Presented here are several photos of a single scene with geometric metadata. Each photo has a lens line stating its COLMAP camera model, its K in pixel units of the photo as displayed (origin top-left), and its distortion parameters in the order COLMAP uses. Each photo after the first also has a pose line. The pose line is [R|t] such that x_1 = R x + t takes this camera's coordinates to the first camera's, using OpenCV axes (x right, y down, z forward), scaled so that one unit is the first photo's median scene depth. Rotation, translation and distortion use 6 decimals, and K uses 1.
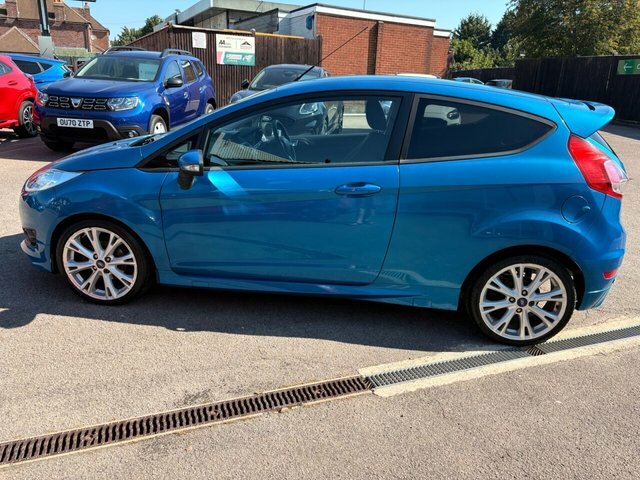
lens RADIAL K [[479.3, 0, 317.4], [0, 479.3, 237.2], [0, 0, 1]] dist [0.038744, -0.033901]
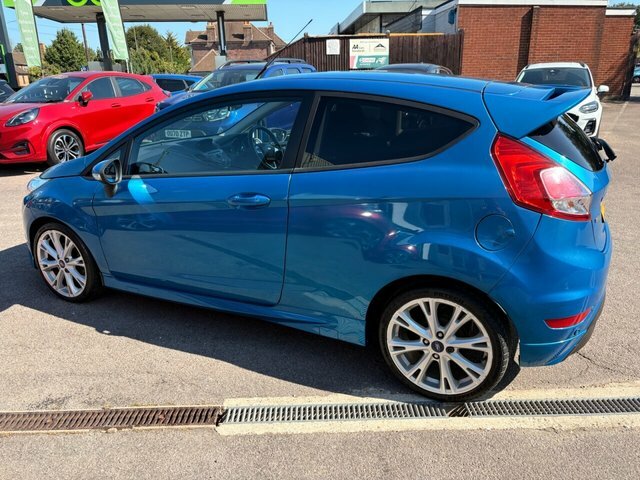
lens RADIAL K [[479.3, 0, 317.4], [0, 479.3, 237.2], [0, 0, 1]] dist [0.038744, -0.033901]
pose [[0.938035, 0.045456, -0.343547, 0.468772], [-0.047255, 0.998878, 0.003139, -0.035396], [0.343304, 0.013290, 0.939130, 0.173189]]
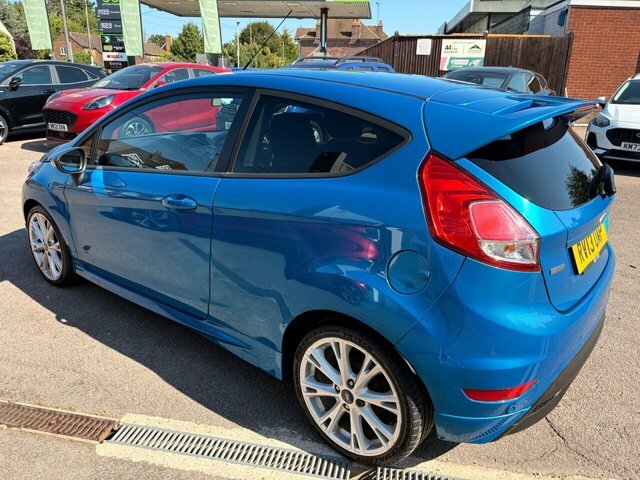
lens RADIAL K [[479.2, 0, 320.0], [0, 479.2, 240.0], [0, 0, 1]] dist [0.050510, -0.055989]
pose [[0.848914, 0.145053, -0.508237, 0.654147], [-0.151877, 0.987994, 0.028296, -0.087569], [0.506240, 0.053169, 0.860752, 0.363998]]
